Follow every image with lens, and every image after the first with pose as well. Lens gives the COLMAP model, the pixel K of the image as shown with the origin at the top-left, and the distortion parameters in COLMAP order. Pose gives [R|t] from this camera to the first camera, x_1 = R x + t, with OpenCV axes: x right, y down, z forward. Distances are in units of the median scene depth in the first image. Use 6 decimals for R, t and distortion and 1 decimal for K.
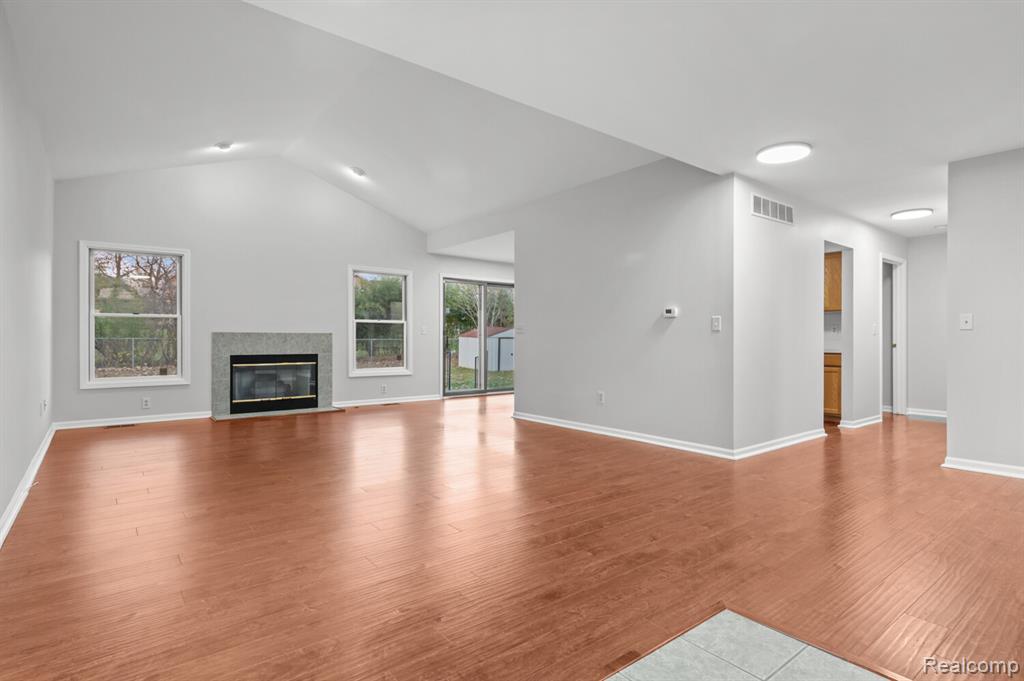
lens RADIAL K [[529.5, 0, 515.4], [0, 529.5, 340.9], [0, 0, 1]] dist [0.014149, -0.001617]
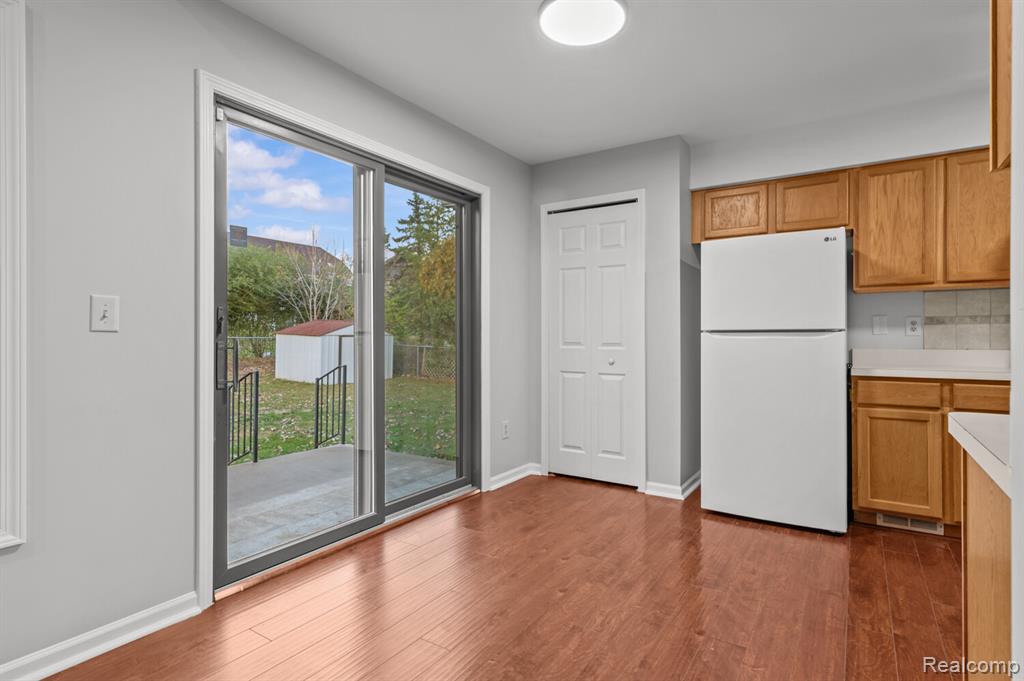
lens RADIAL K [[529.5, 0, 534.1], [0, 529.5, 334.4], [0, 0, 1]] dist [0.014149, -0.001617]
pose [[0.939900, 0.001324, 0.341448, -0.026606], [0.000524, 0.999986, -0.005320, -0.003508], [-0.341450, 0.005179, 0.939886, 0.231310]]
